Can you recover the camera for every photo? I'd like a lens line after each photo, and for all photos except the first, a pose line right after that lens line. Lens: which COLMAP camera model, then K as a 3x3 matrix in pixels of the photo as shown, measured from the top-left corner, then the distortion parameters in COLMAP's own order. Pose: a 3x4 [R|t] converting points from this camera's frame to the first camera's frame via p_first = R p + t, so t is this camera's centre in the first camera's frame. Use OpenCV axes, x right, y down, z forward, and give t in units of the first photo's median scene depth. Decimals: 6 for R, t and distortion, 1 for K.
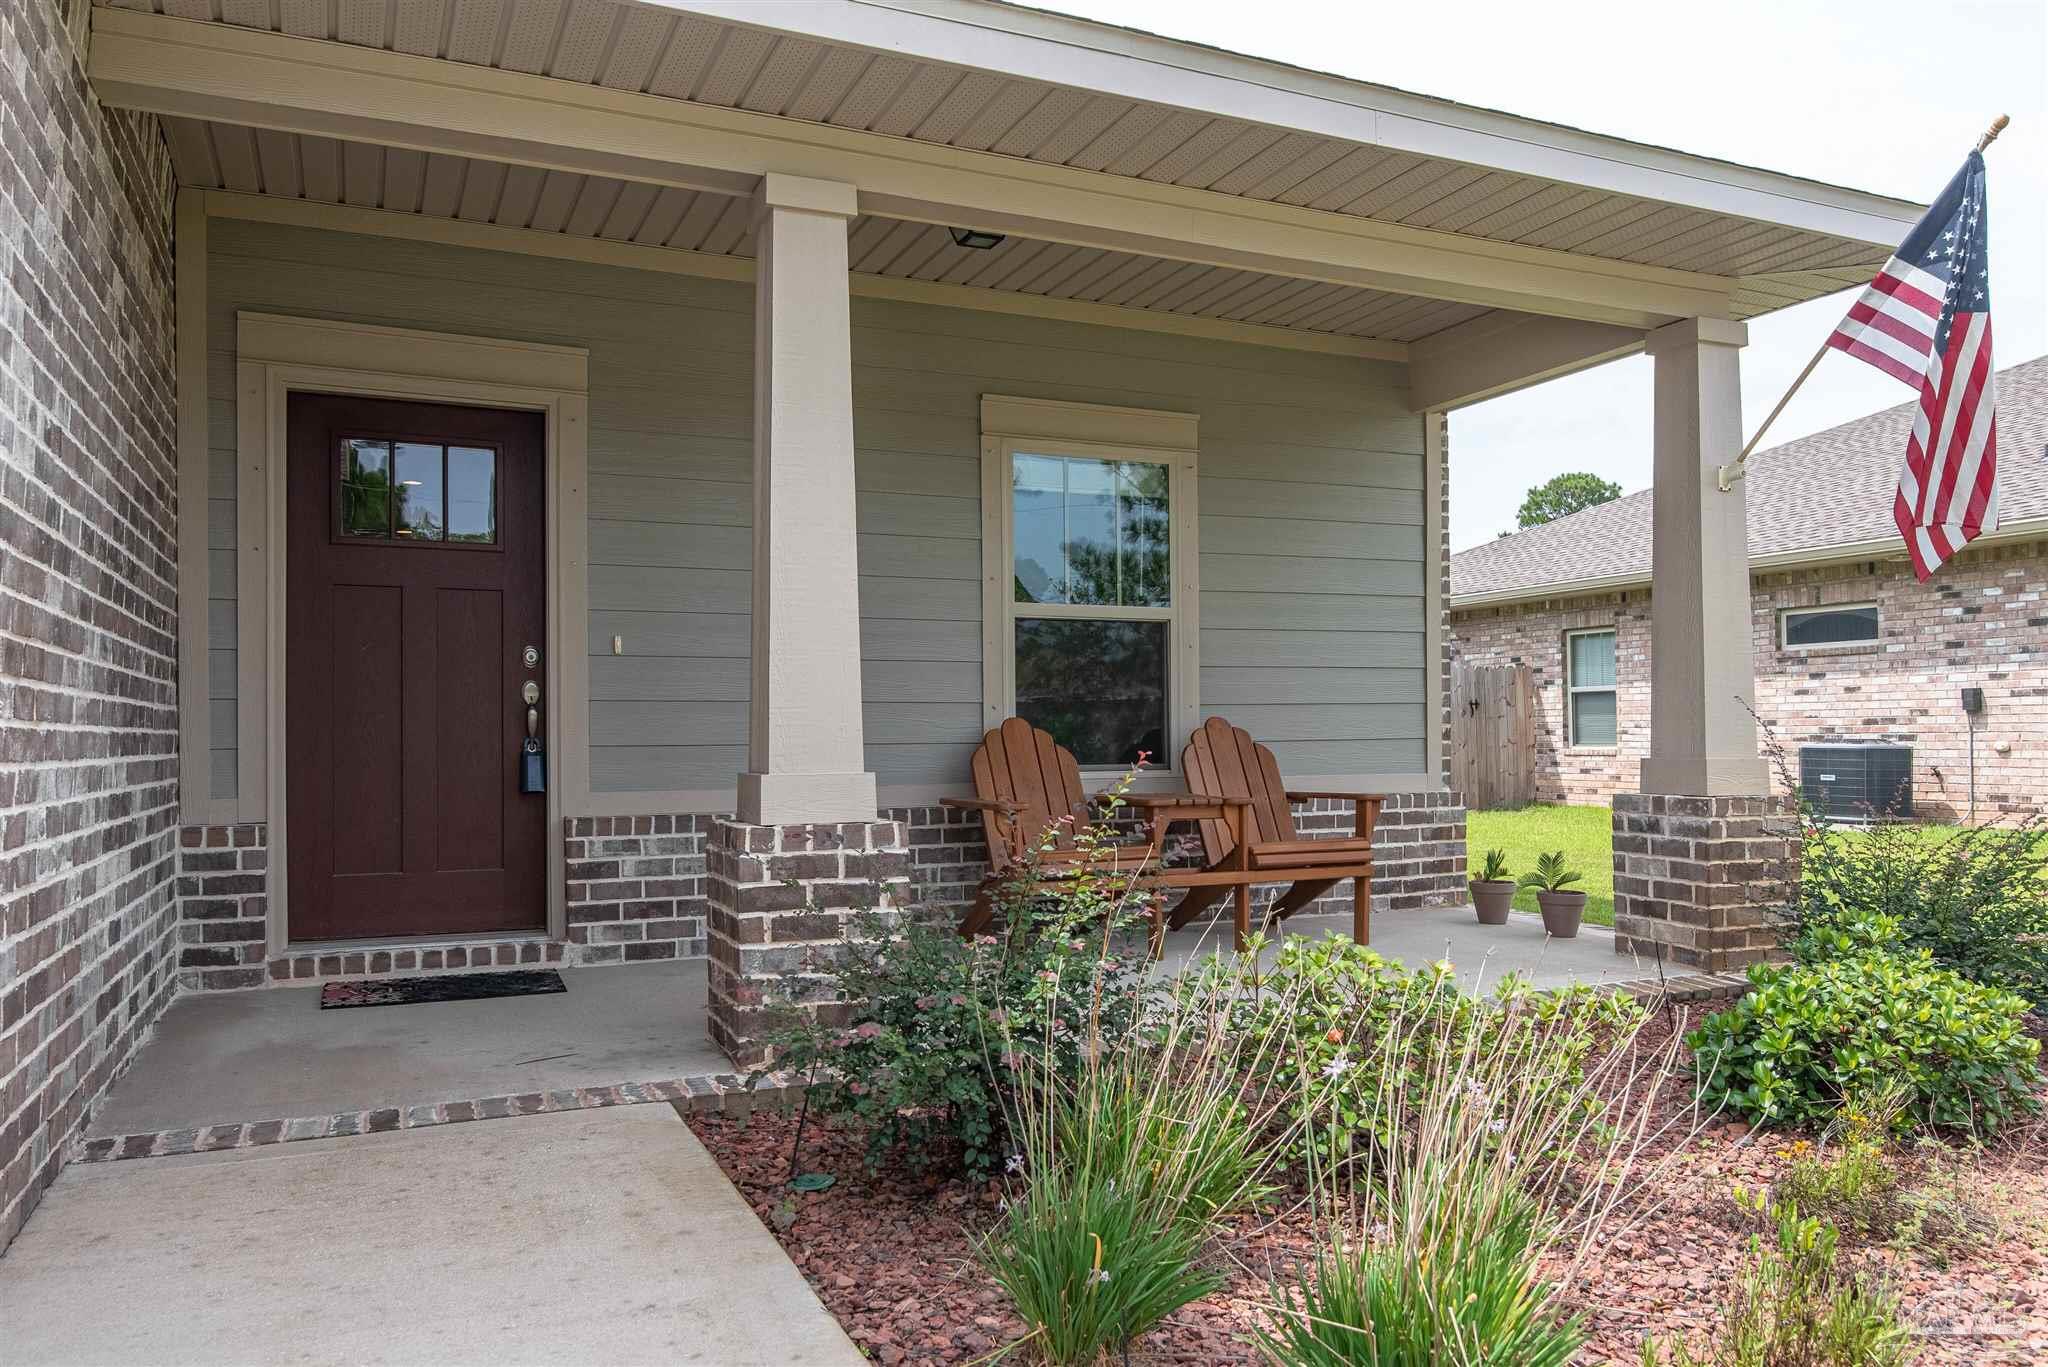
lens RADIAL K [[1500.0, 0, 1072.5], [0, 1500.0, 733.9], [0, 0, 1]] dist [0.009586, 0.001791]
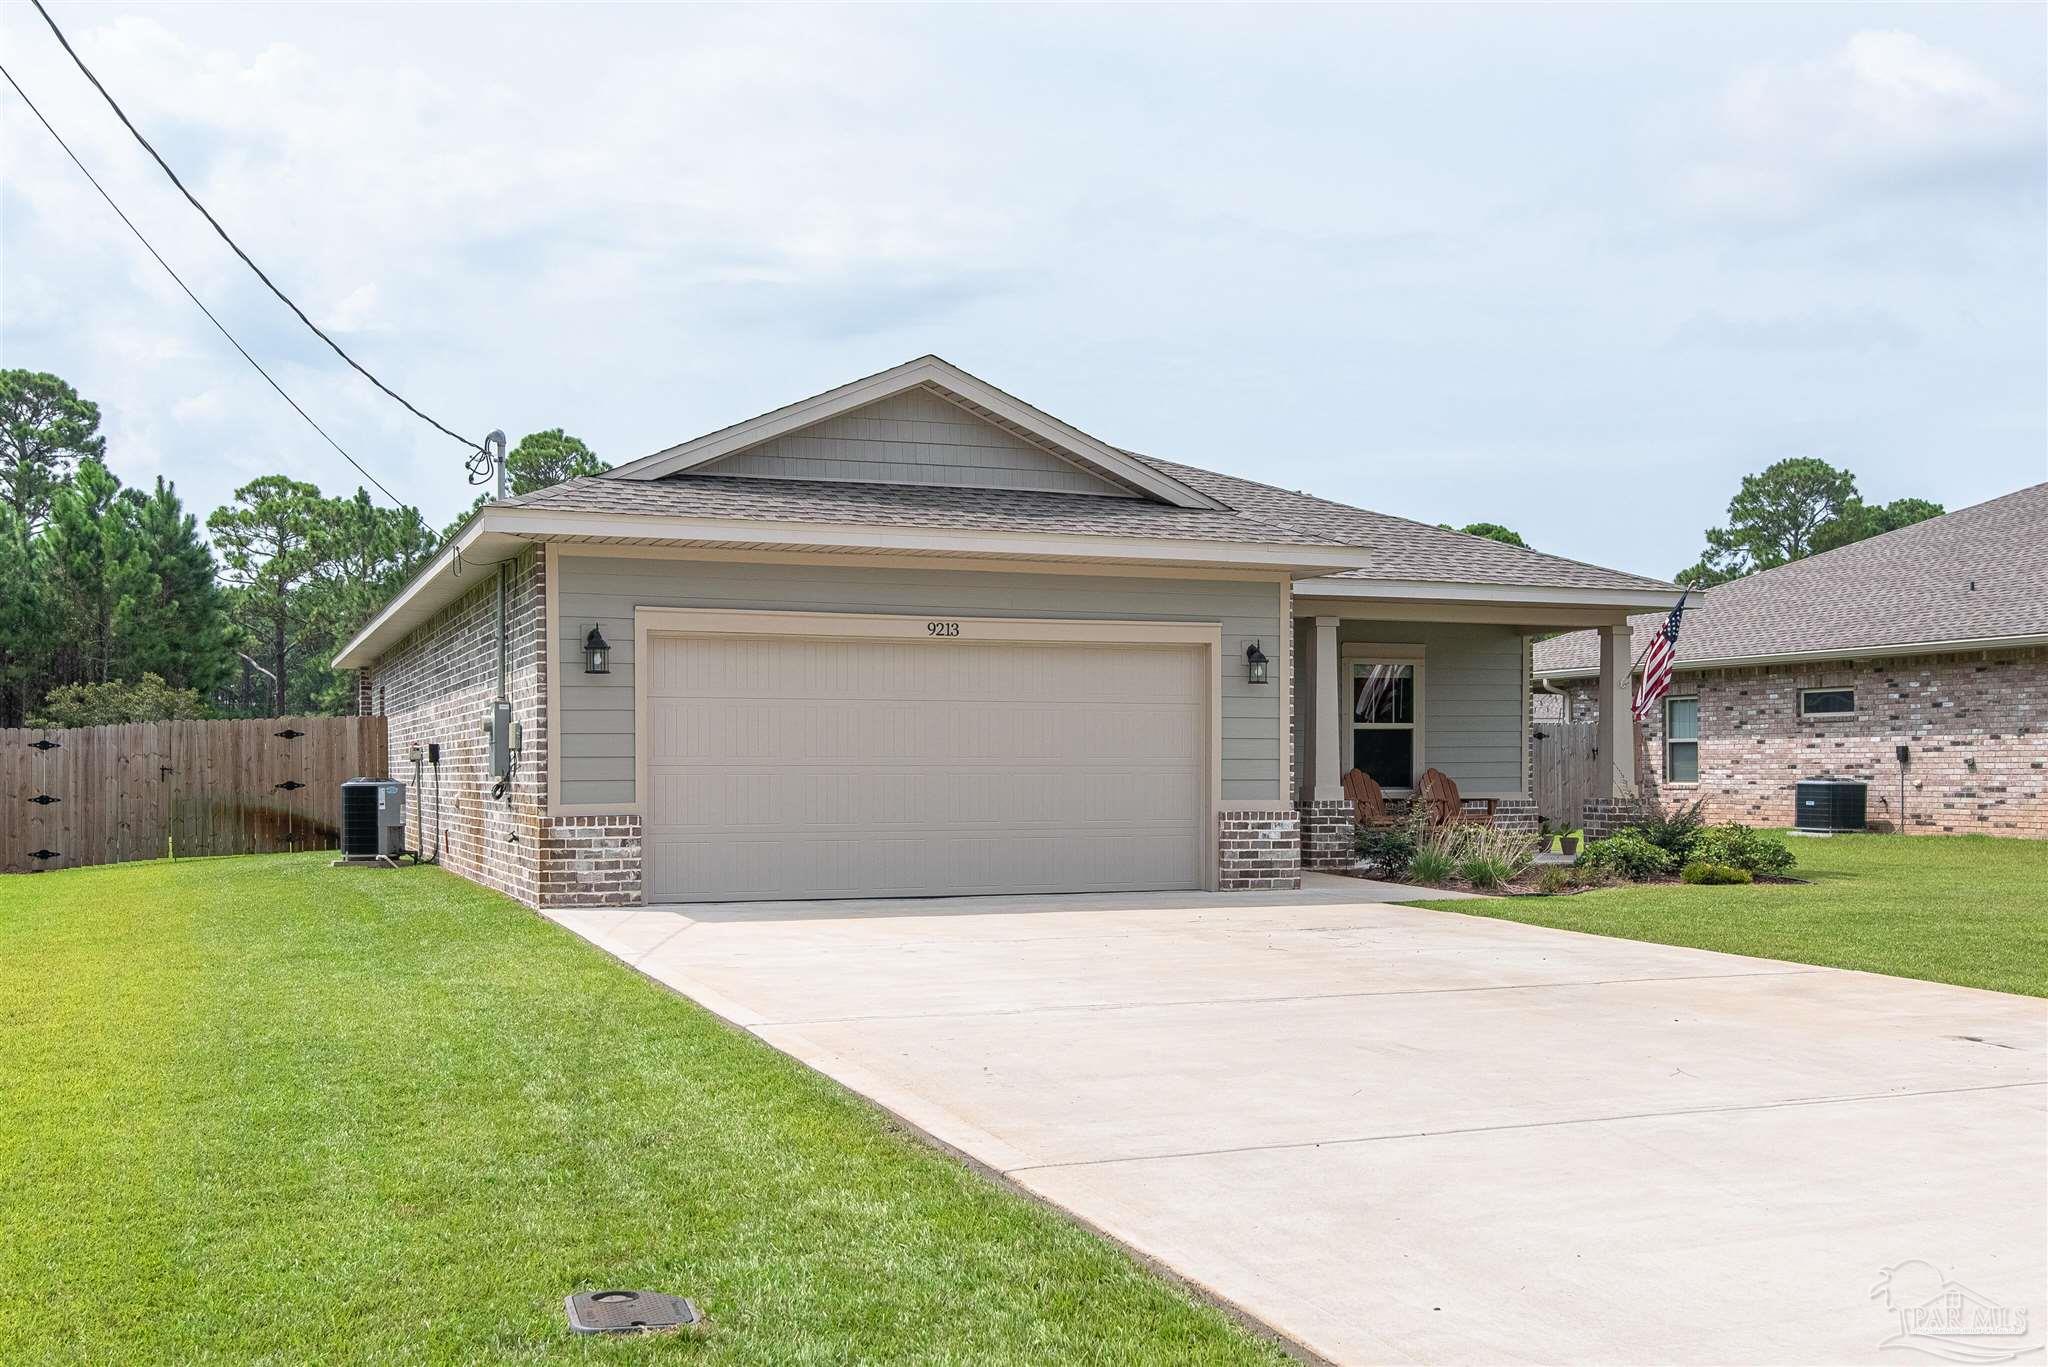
lens RADIAL K [[2002.7, 0, 1030.4], [0, 2002.7, 802.2], [0, 0, 1]] dist [-0.000992, 0.002587]
pose [[0.998033, 0.005847, -0.062420, -0.227476], [-0.004701, 0.999818, 0.018496, -0.008251], [0.062517, -0.018166, 0.997879, -1.481120]]
